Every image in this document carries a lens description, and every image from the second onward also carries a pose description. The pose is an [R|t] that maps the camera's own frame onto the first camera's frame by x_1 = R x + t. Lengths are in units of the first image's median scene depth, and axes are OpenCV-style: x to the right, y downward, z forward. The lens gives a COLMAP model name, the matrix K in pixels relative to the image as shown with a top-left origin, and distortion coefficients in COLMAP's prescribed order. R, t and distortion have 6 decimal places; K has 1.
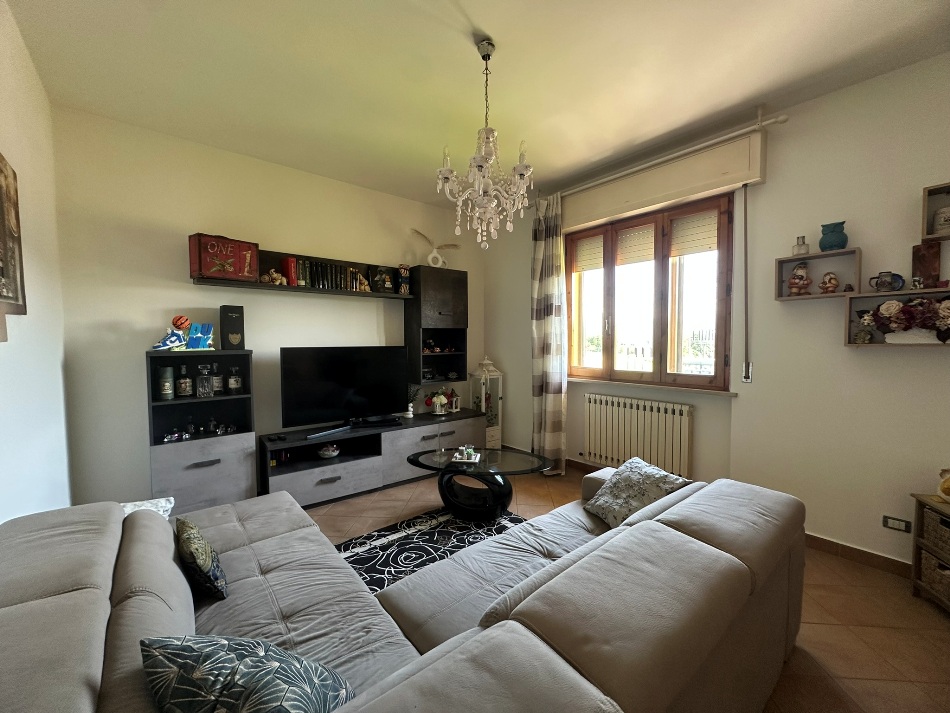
lens RADIAL K [[380.8, 0, 475.0], [0, 380.8, 356.5], [0, 0, 1]] dist [-0.003664, 0.000160]
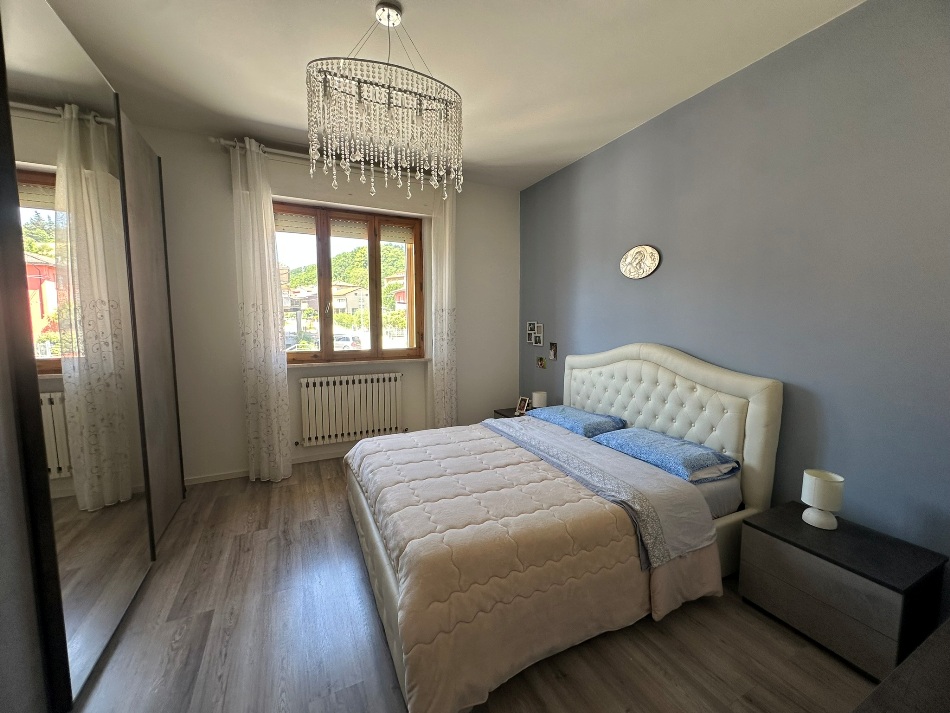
lens RADIAL K [[380.8, 0, 475.0], [0, 380.8, 356.5], [0, 0, 1]] dist [-0.003664, 0.000160]
pose [[0.260004, -0.086078, 0.961763, -0.623929], [0.046474, 0.995980, 0.076577, -0.014561], [-0.964488, 0.024786, 0.262959, 0.400409]]
